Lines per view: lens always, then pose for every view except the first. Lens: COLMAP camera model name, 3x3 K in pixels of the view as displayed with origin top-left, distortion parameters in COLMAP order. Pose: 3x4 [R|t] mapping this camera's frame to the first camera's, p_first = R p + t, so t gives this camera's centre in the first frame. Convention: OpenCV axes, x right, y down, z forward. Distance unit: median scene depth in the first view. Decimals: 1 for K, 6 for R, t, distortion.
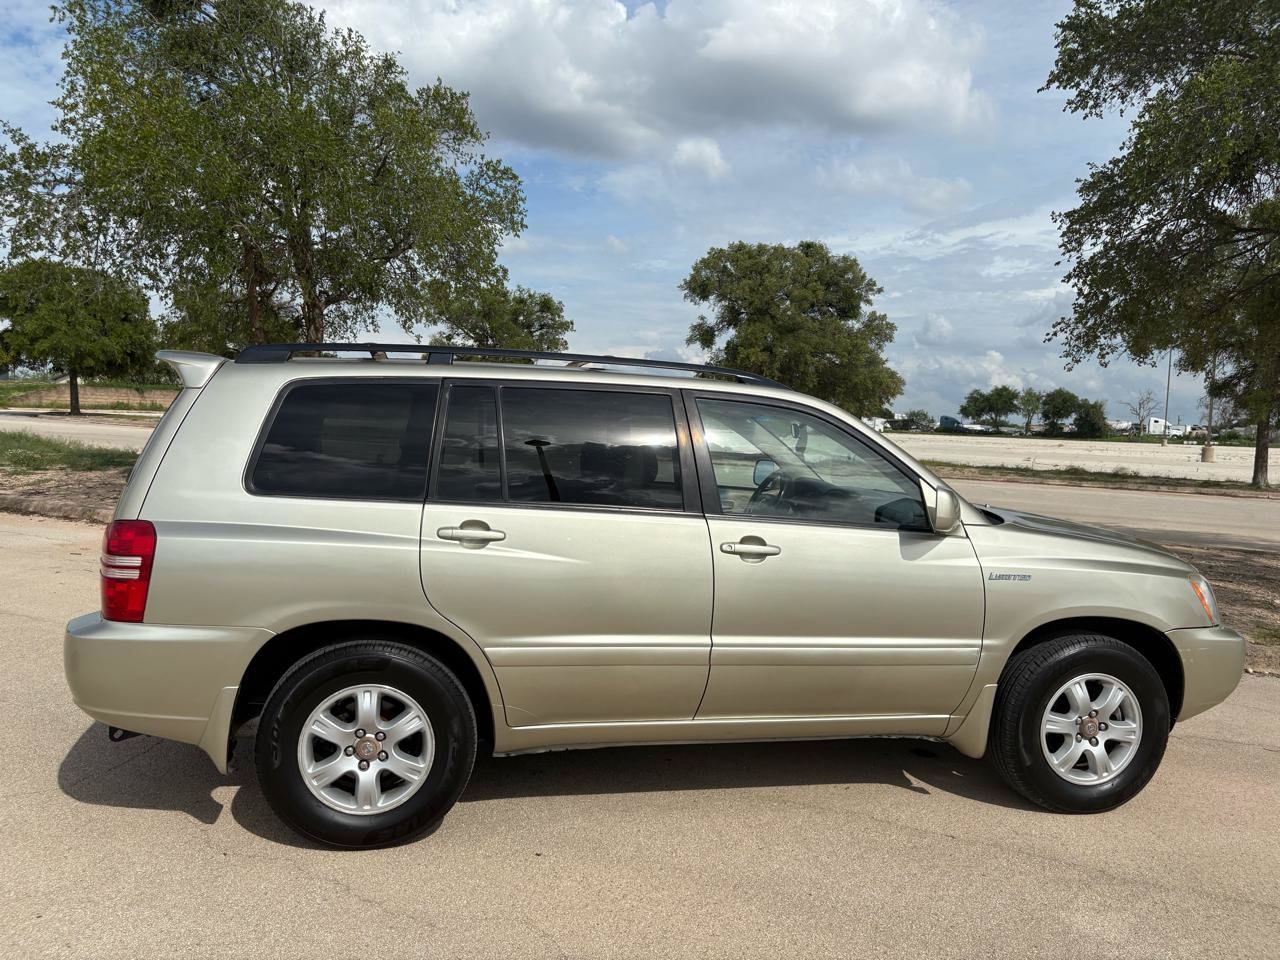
lens RADIAL K [[975.4, 0, 635.2], [0, 975.4, 491.7], [0, 0, 1]] dist [0.032504, -0.033806]
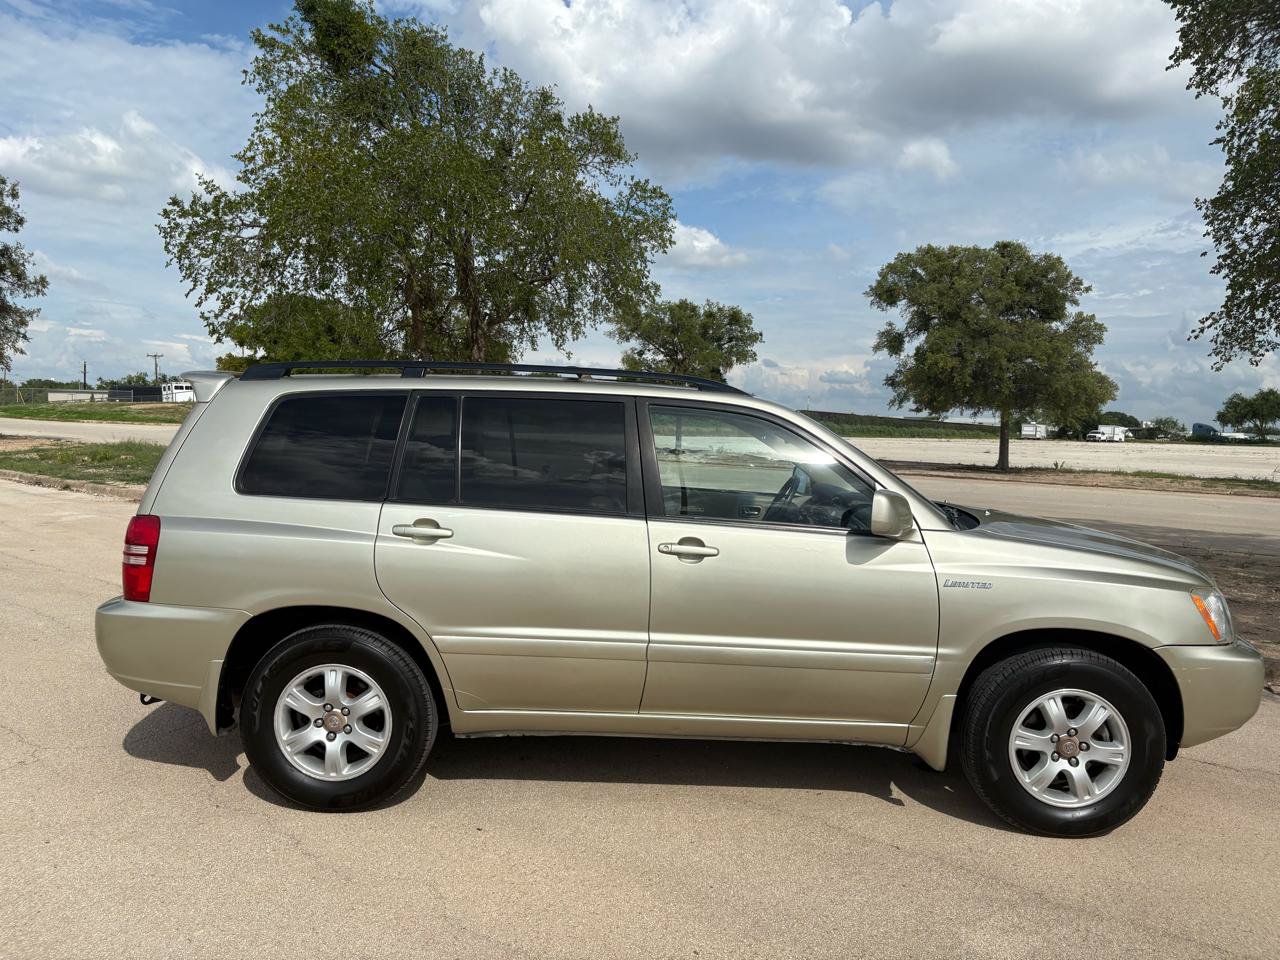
lens RADIAL K [[975.4, 0, 634.4], [0, 975.4, 491.9], [0, 0, 1]] dist [0.032504, -0.033806]
pose [[0.975746, 0.004138, -0.218865, 0.260675], [-0.006882, 0.999907, -0.011776, 0.008857], [0.218796, 0.012997, 0.975684, -0.017870]]
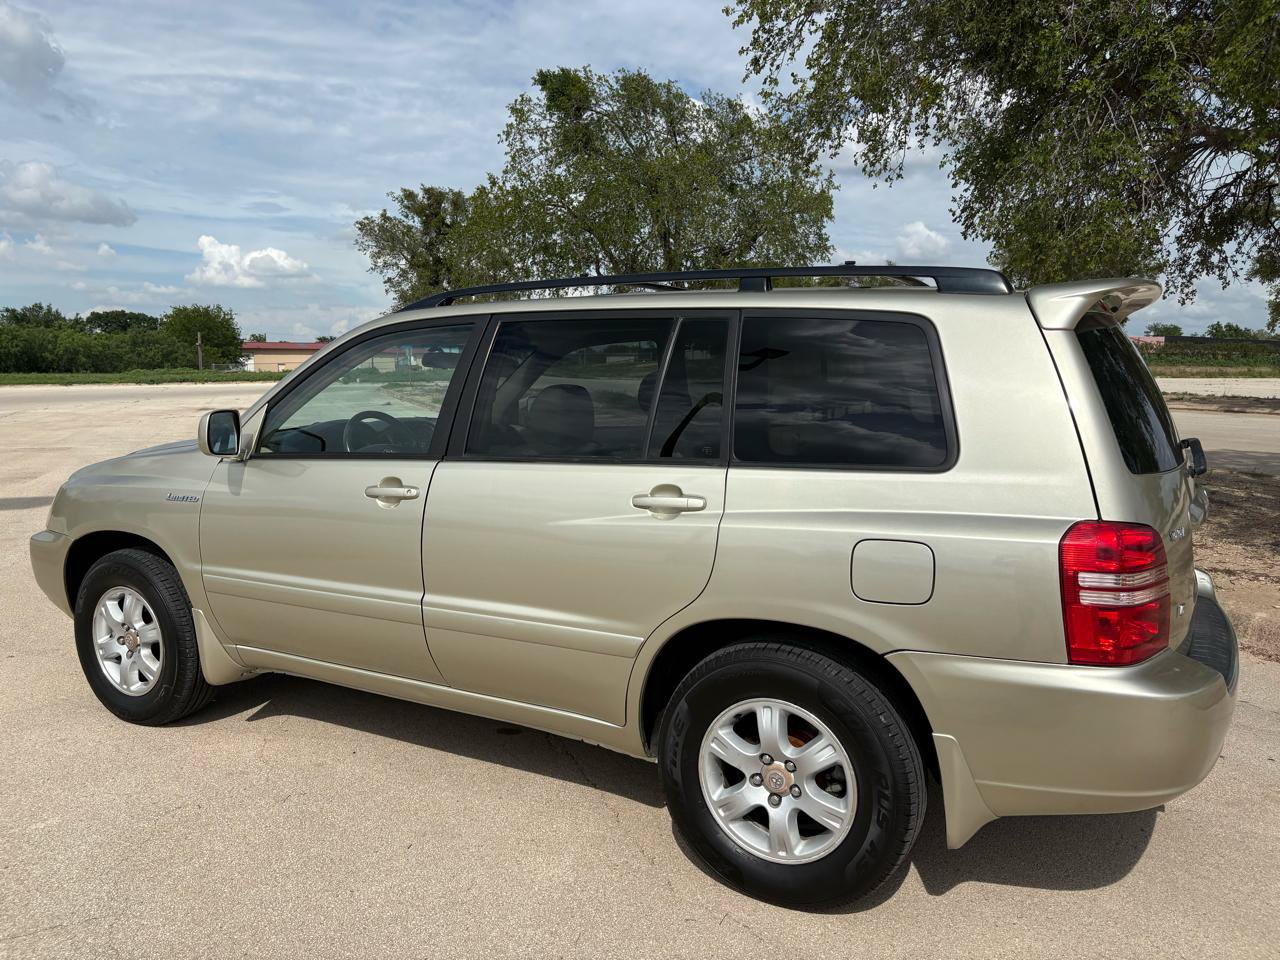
lens RADIAL K [[975.4, 0, 633.4], [0, 975.4, 490.3], [0, 0, 1]] dist [0.032504, -0.033806]
pose [[0.724632, 0.051550, -0.687205, 2.067843], [-0.027928, 0.998576, 0.045458, 0.113369], [0.688570, -0.013748, 0.725040, -0.244875]]
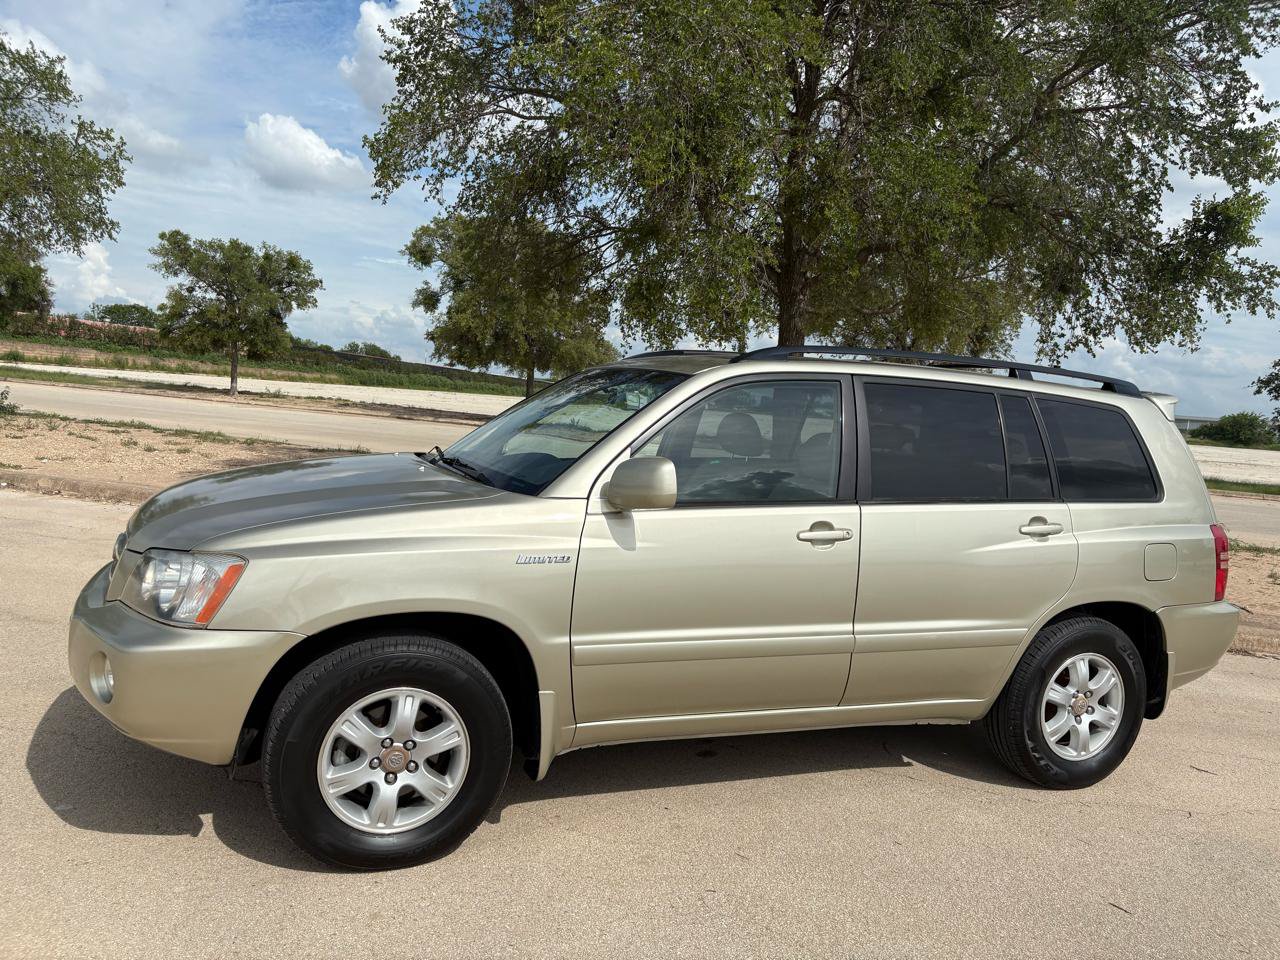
lens RADIAL K [[975.4, 0, 640.4], [0, 975.4, 490.2], [0, 0, 1]] dist [0.032504, -0.033806]
pose [[0.988135, 0.021723, 0.152044, 1.058968], [-0.025767, 0.999363, 0.024673, 0.099756], [-0.151411, -0.028298, 0.988066, -0.636637]]
